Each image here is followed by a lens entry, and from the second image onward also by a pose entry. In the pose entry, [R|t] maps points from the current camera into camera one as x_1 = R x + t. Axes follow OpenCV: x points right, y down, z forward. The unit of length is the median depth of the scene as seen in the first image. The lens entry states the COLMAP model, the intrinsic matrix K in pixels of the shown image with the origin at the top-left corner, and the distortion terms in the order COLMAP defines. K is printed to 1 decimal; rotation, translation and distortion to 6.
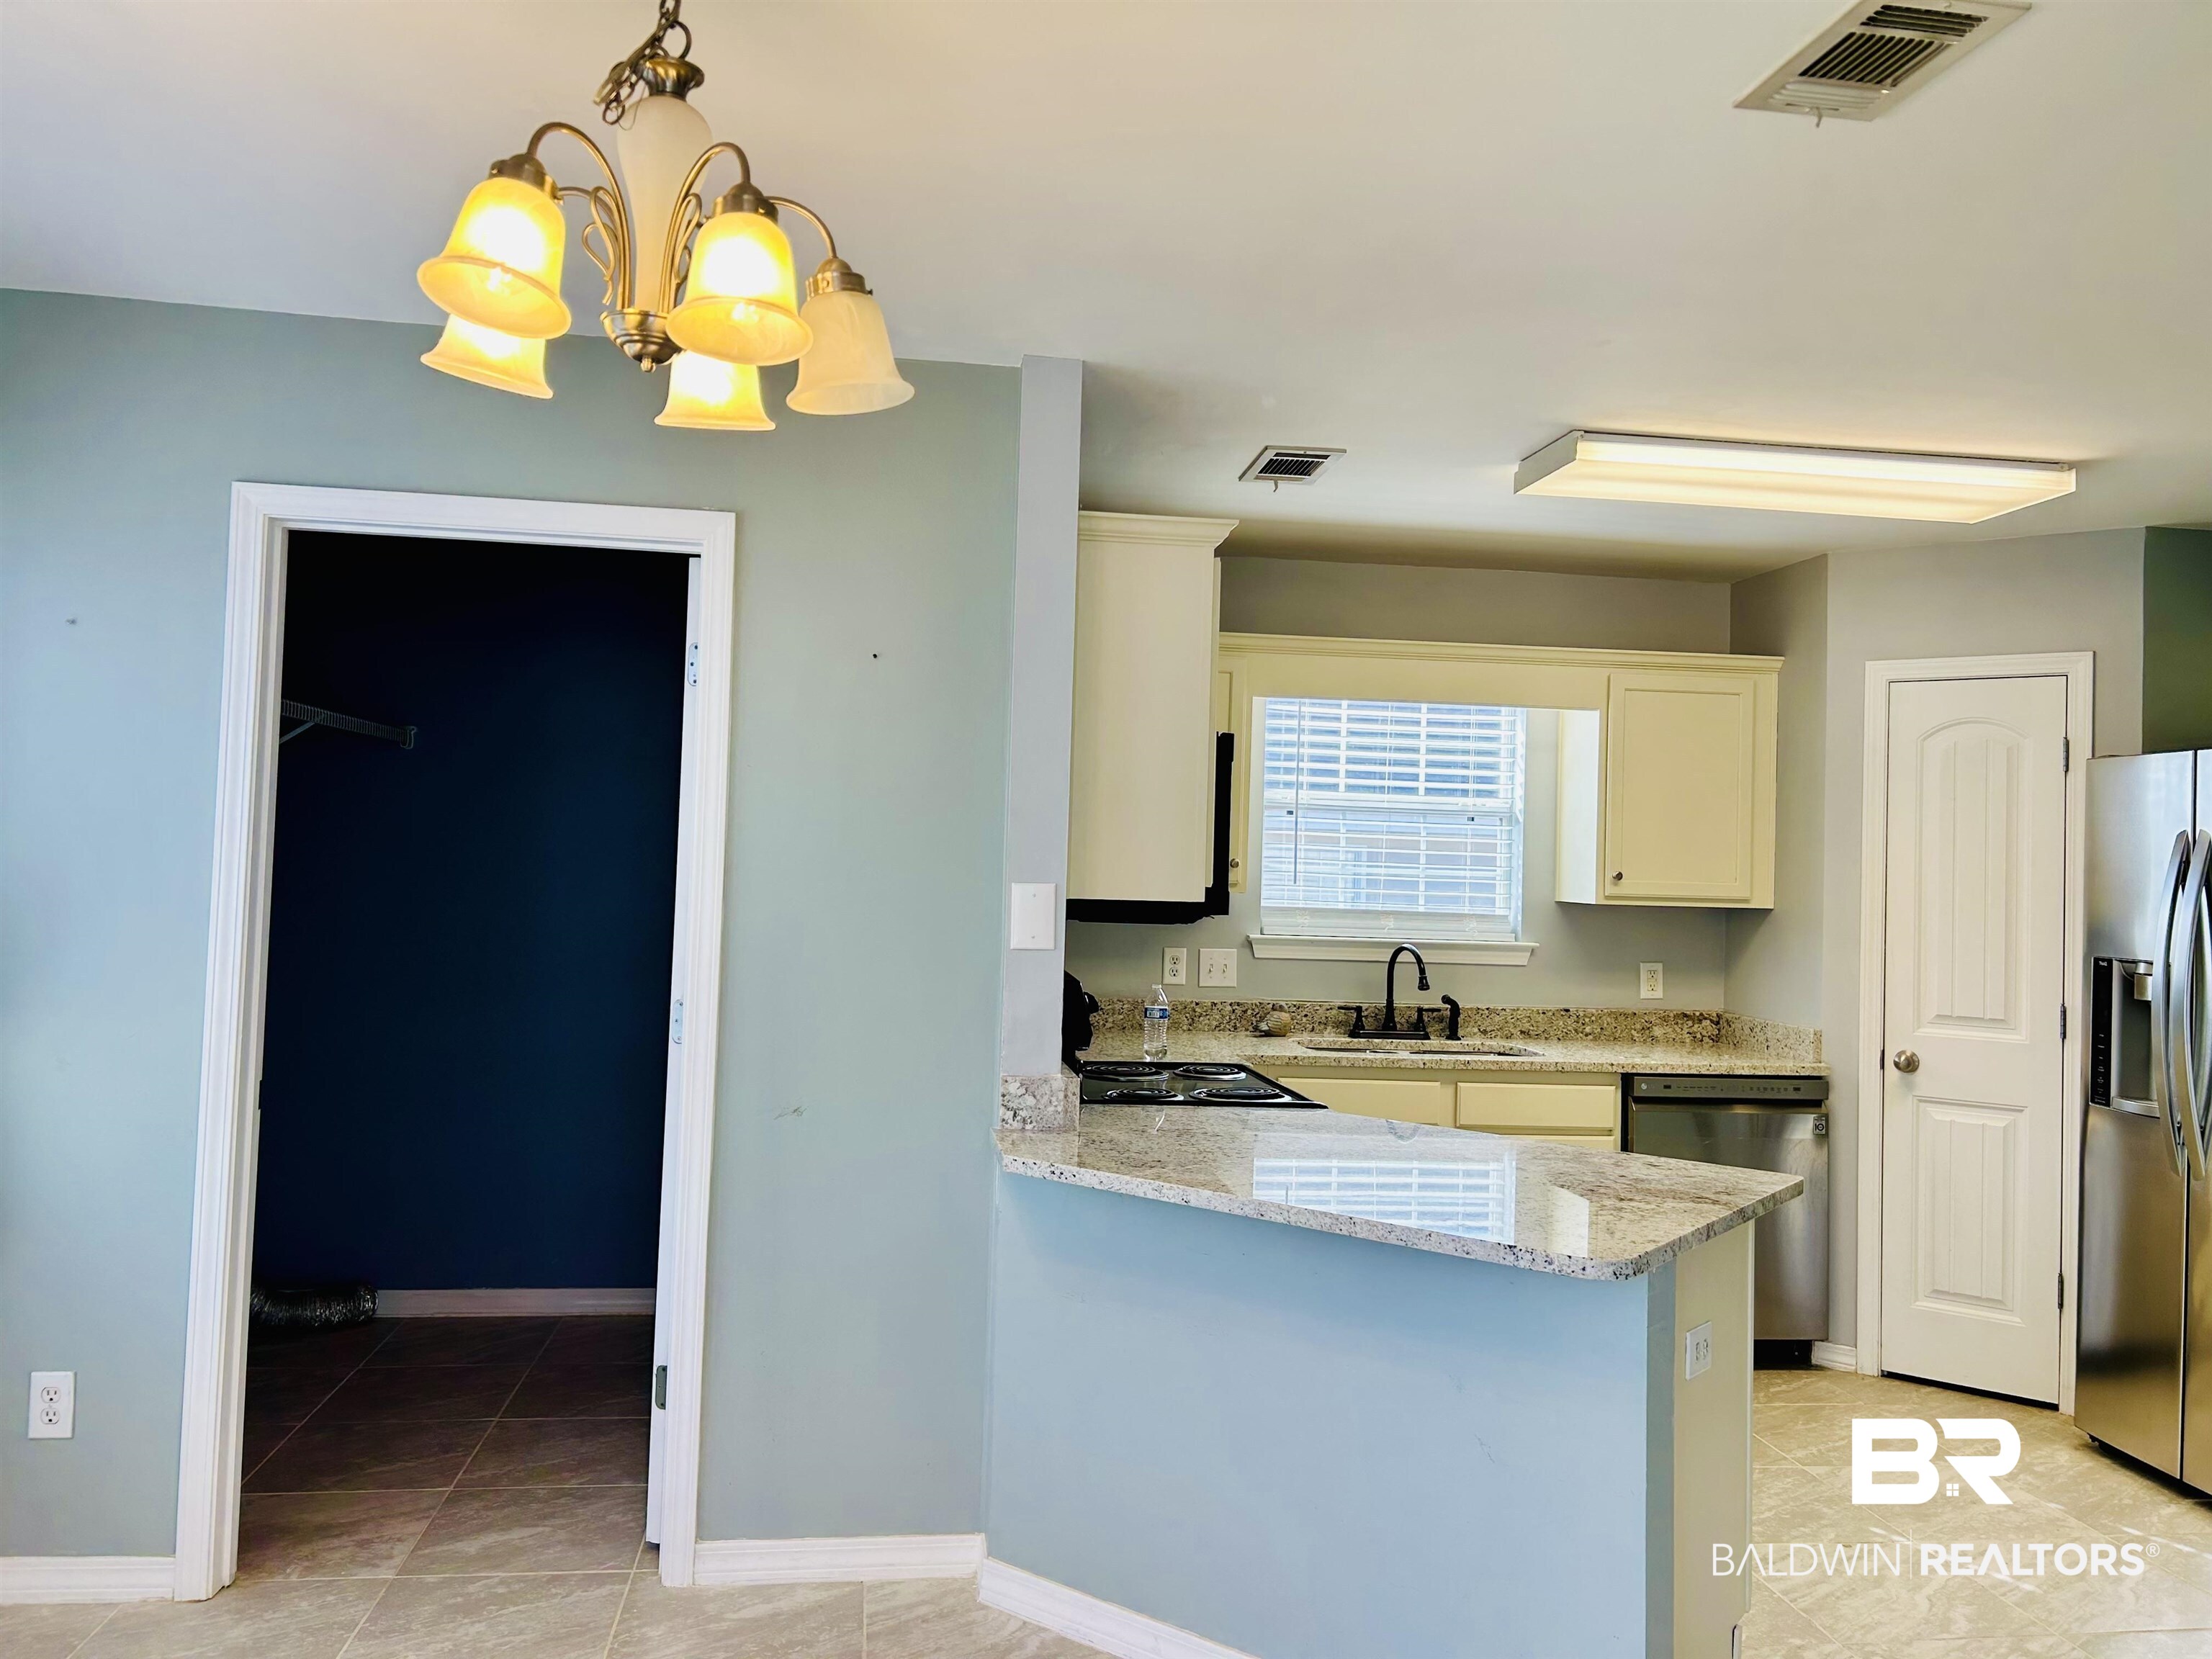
lens RADIAL K [[1625.6, 0, 1104.0], [0, 1625.6, 820.5], [0, 0, 1]] dist [0.051183, -0.065771]
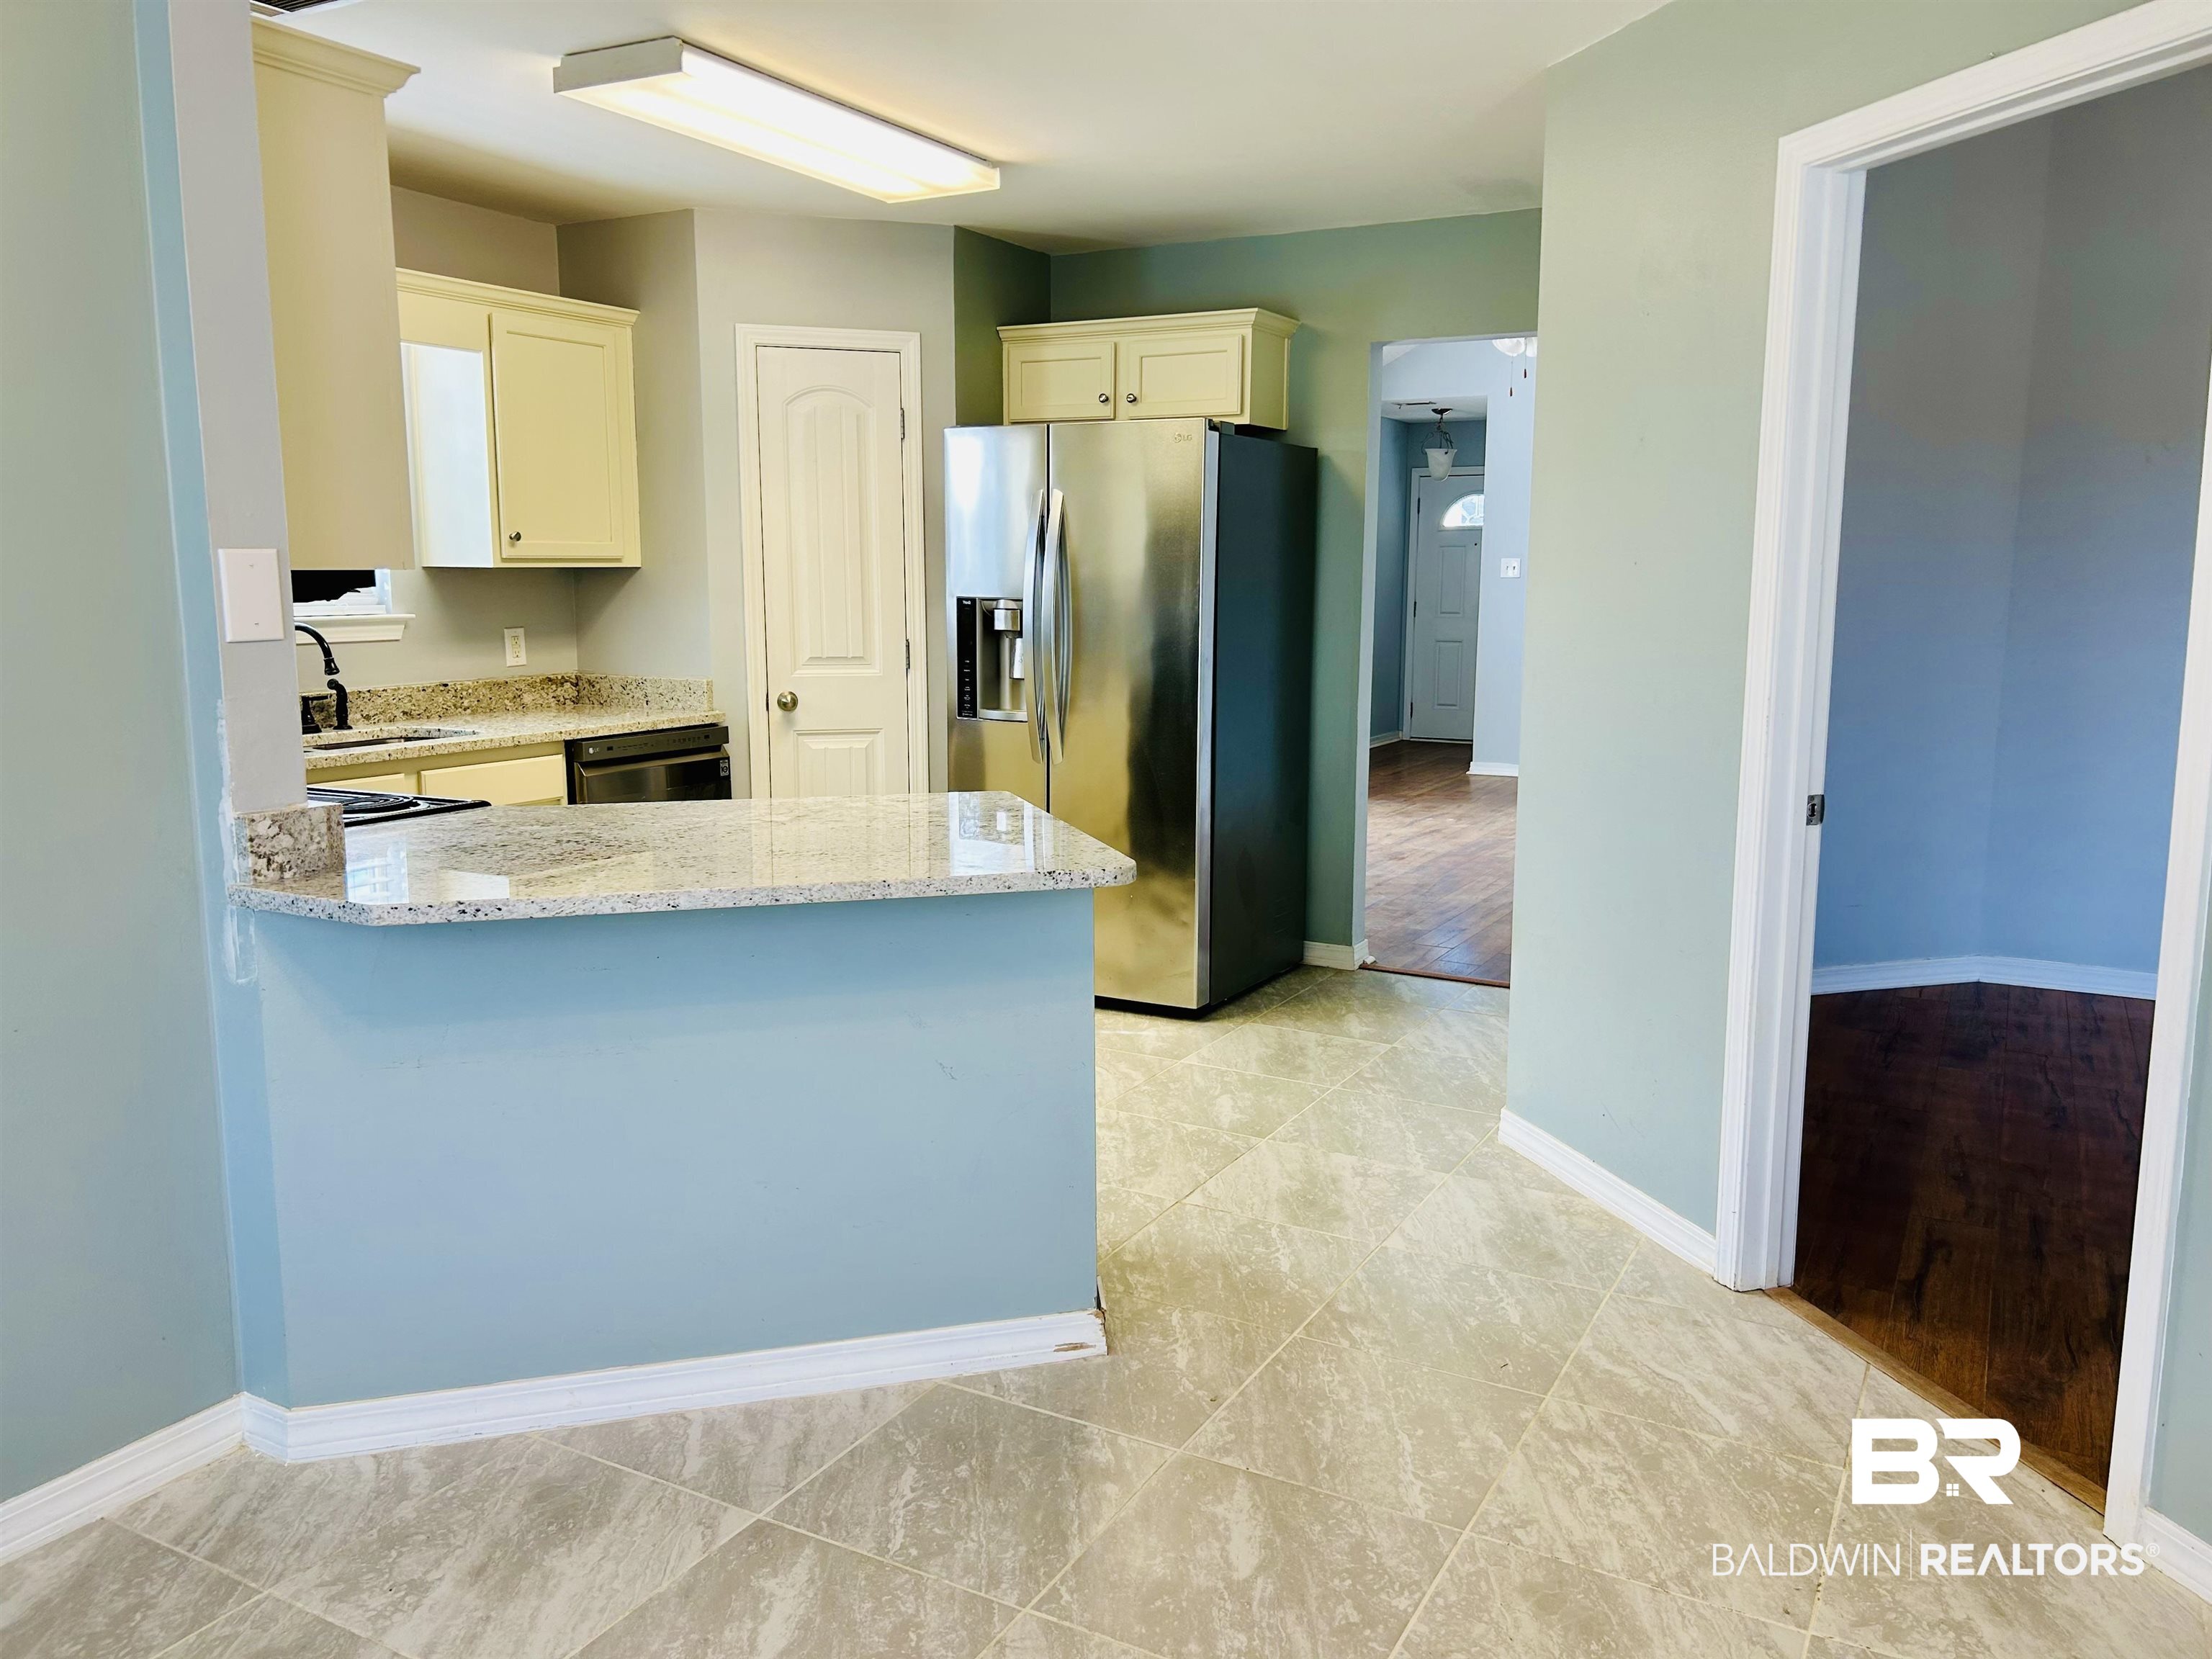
lens RADIAL K [[1662.3, 0, 1112.5], [0, 1662.3, 799.5], [0, 0, 1]] dist [0.034814, -0.049526]
pose [[0.593522, -0.142121, 0.792170, -0.279685], [-0.007653, 0.983244, 0.182134, 0.005676], [-0.804781, -0.114163, 0.582490, 0.156551]]
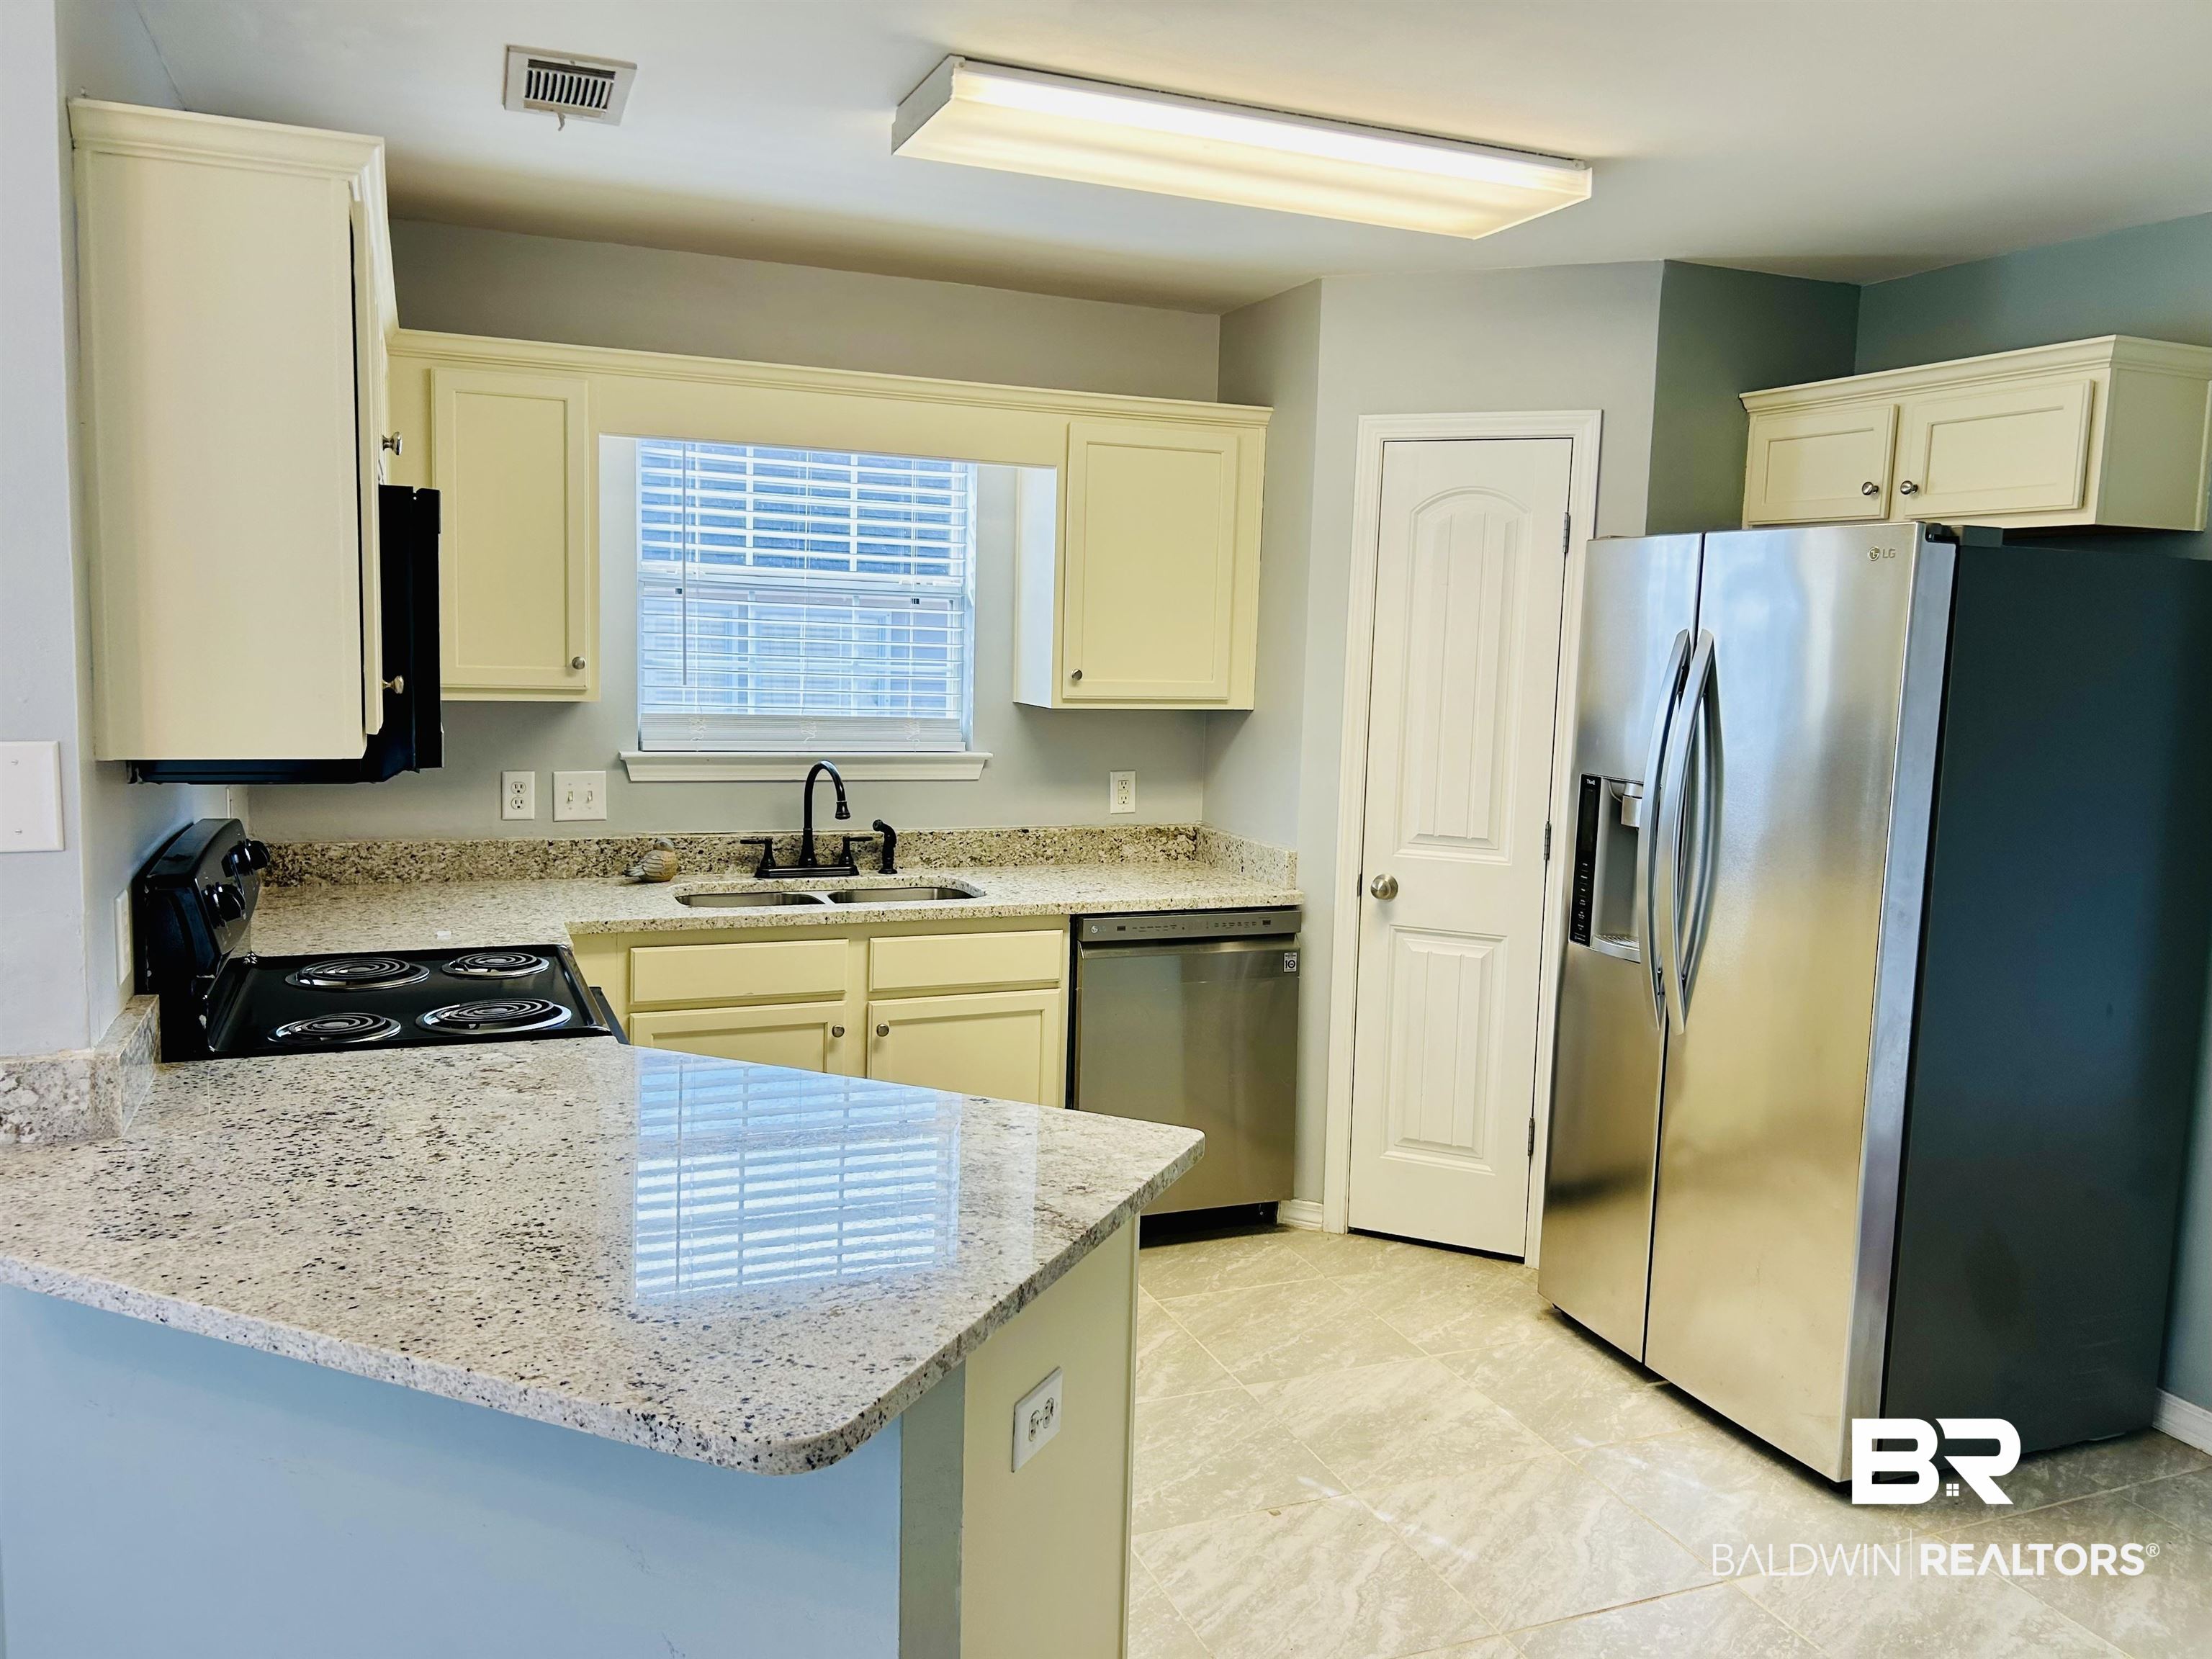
lens RADIAL K [[1625.6, 0, 1104.0], [0, 1625.6, 820.5], [0, 0, 1]] dist [0.051183, -0.065771]
pose [[0.968543, -0.031503, 0.246843, 0.129326], [-0.006195, 0.988595, 0.150473, -0.017640], [-0.248768, -0.147269, 0.957302, 0.208717]]
